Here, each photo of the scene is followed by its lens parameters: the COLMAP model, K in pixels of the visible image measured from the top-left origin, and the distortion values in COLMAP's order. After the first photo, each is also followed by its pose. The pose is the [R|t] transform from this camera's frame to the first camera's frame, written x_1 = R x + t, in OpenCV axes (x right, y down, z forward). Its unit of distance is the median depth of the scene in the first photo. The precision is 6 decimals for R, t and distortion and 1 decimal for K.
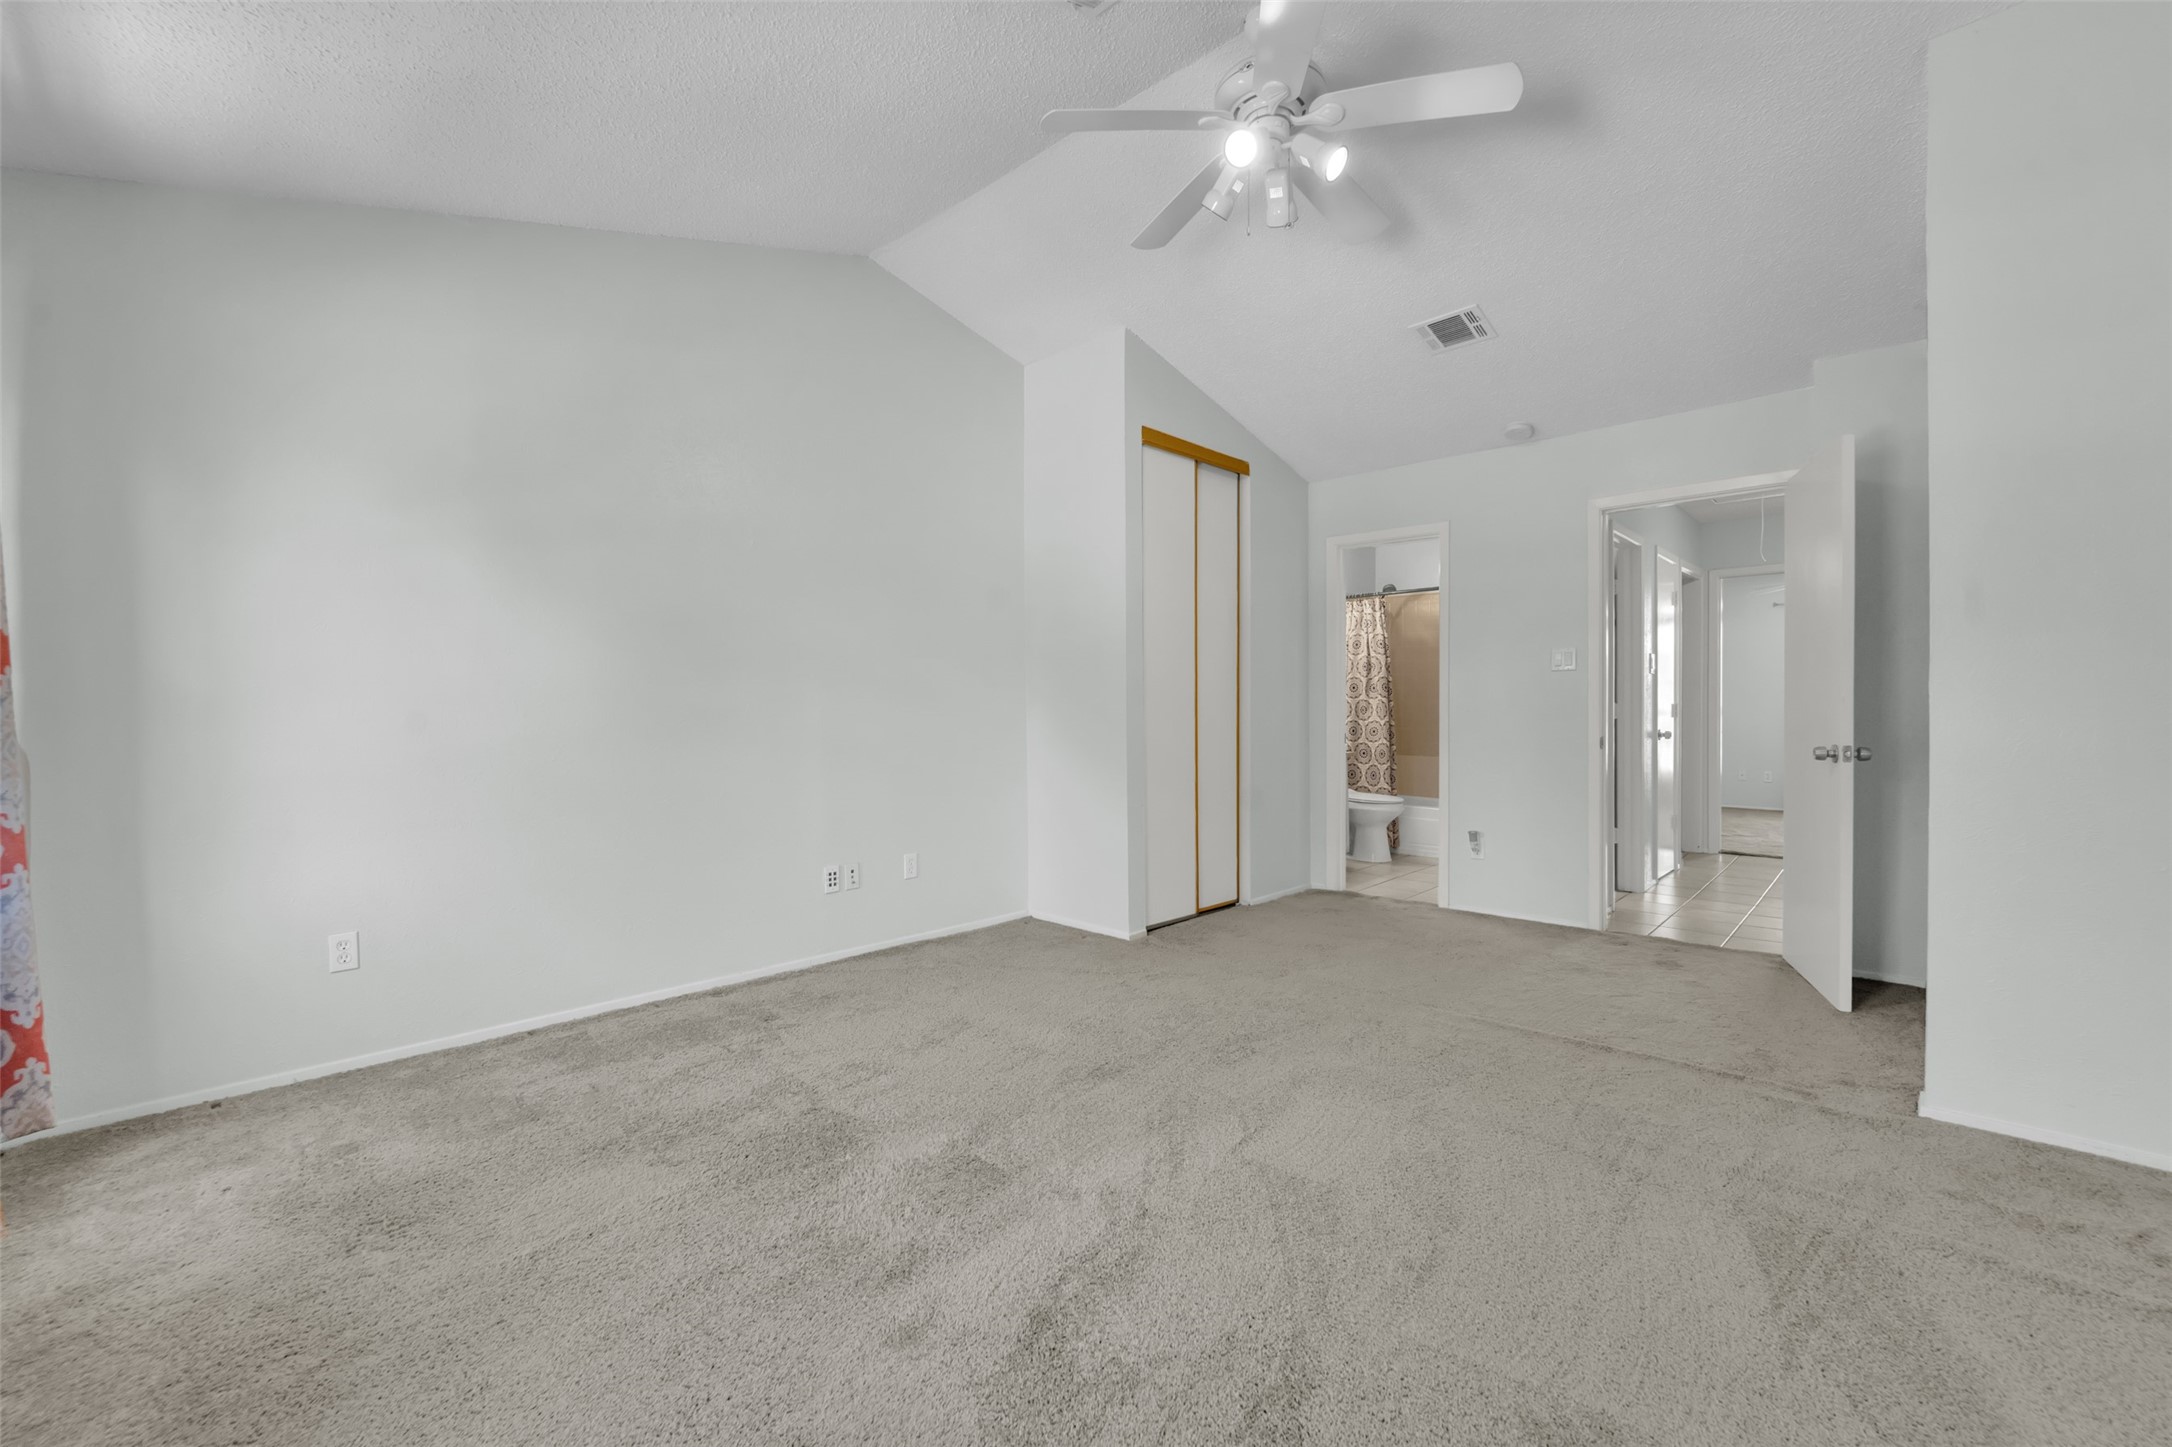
lens RADIAL K [[911.1, 0, 1091.9], [0, 911.1, 712.3], [0, 0, 1]] dist [-0.000684, 0.000320]
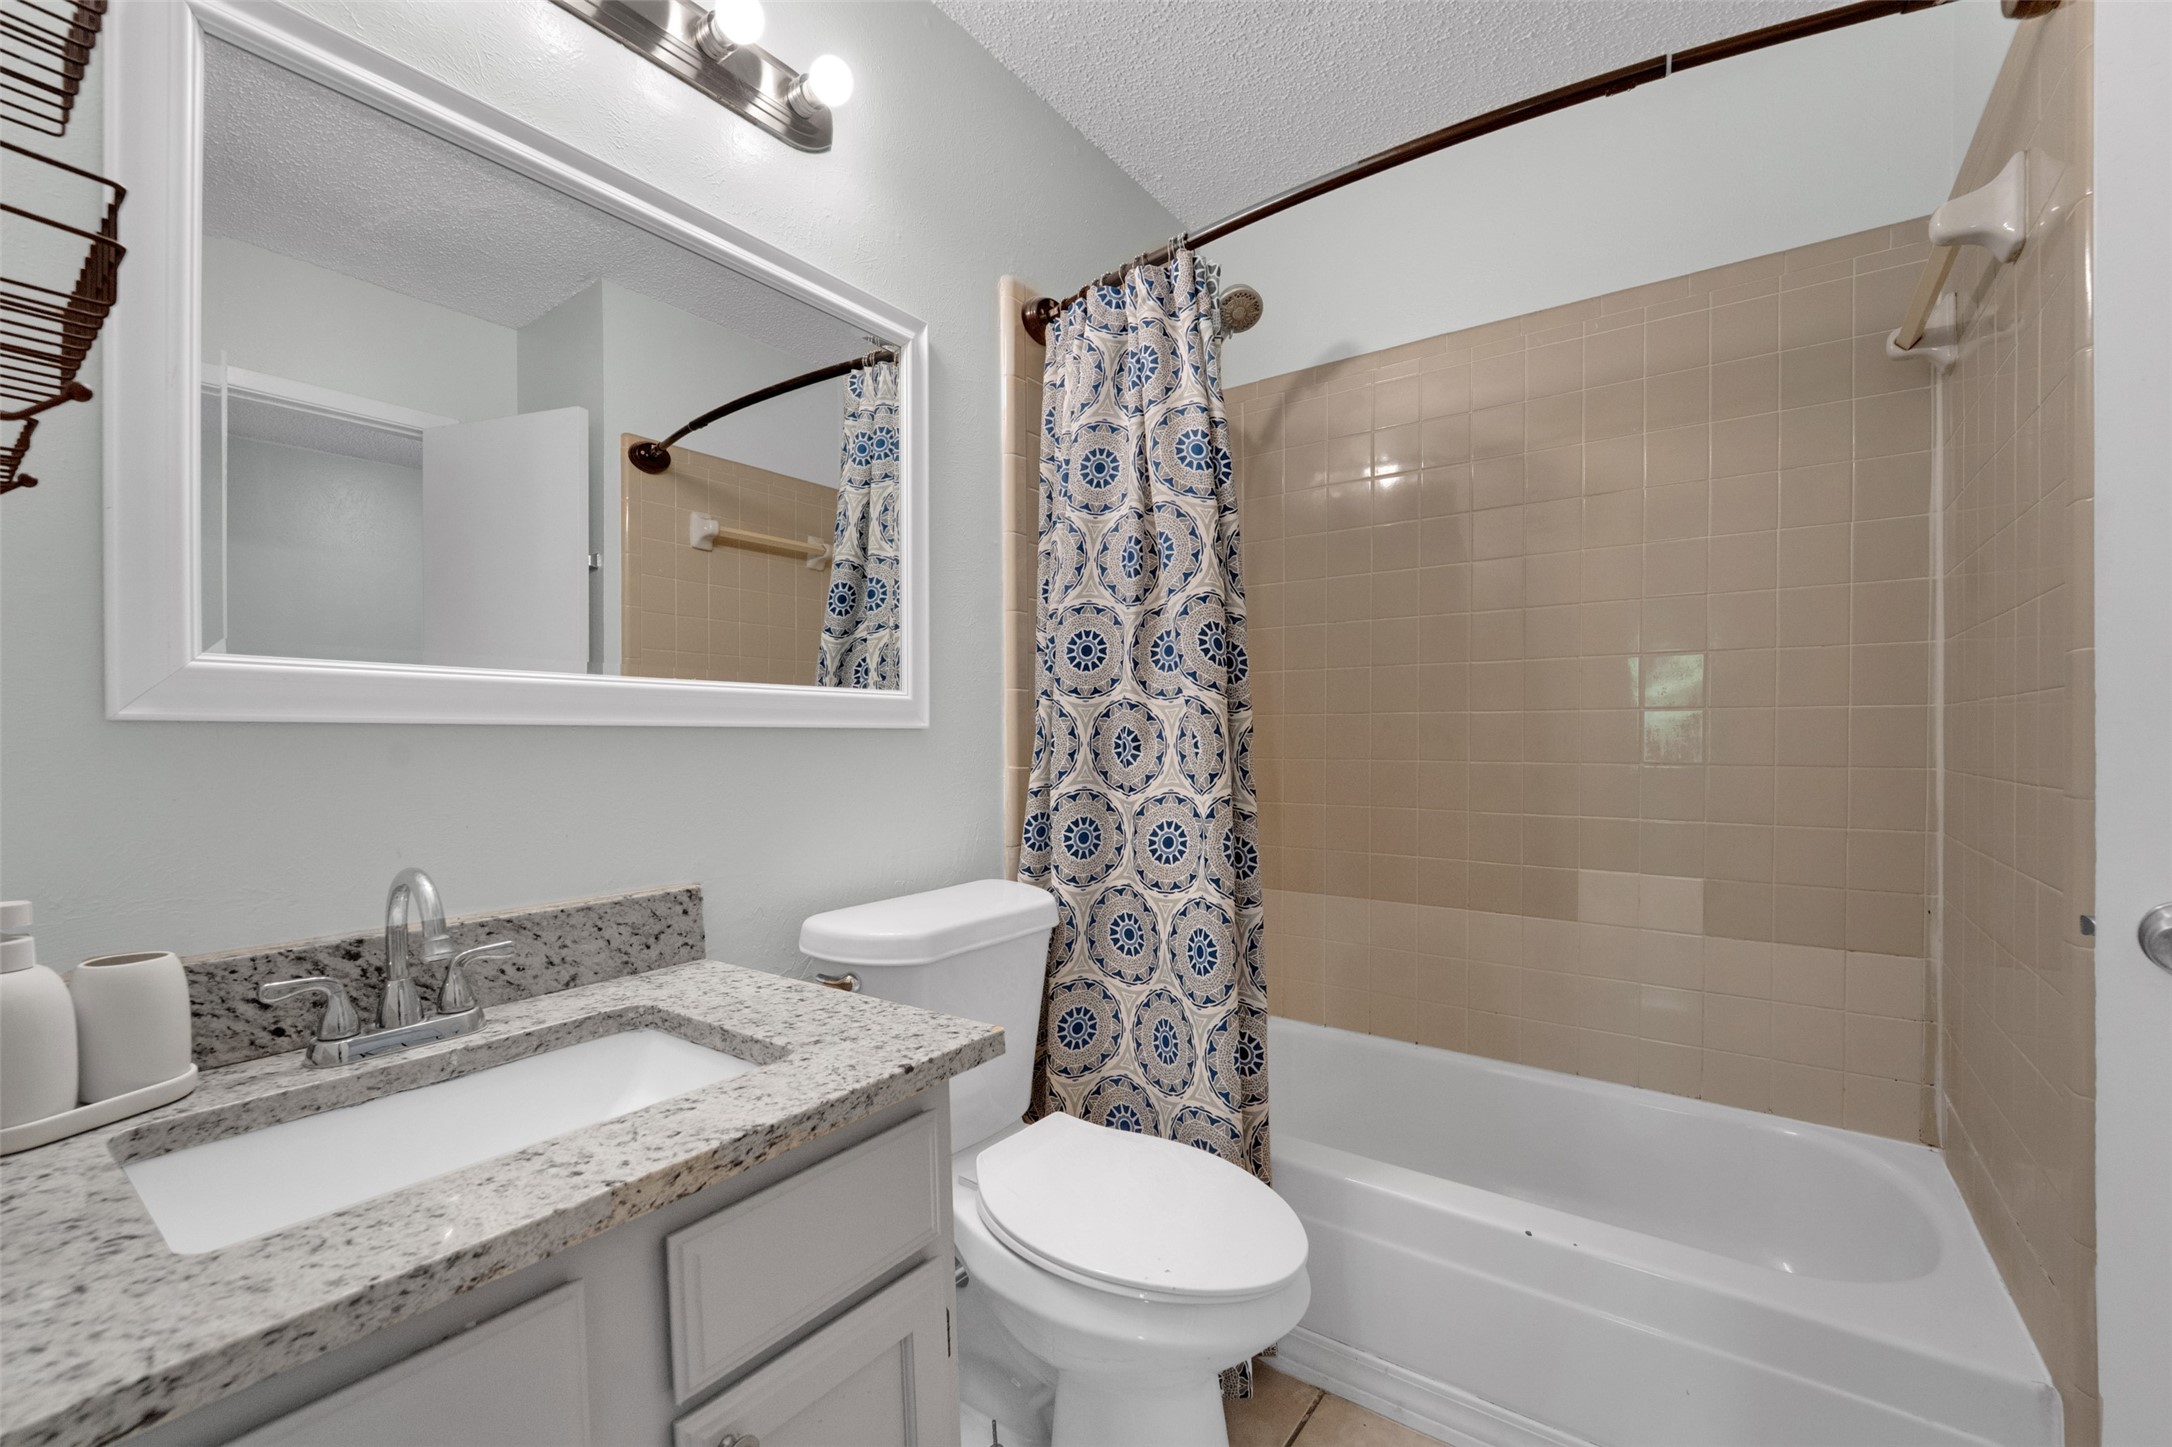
lens RADIAL K [[911.1, 0, 1079.6], [0, 911.1, 732.8], [0, 0, 1]] dist [-0.000684, 0.000320]
pose [[0.992026, 0.000293, 0.126031, 0.258960], [0.001075, 0.999941, -0.010786, -0.003515], [-0.126027, 0.010836, 0.991968, 0.778073]]
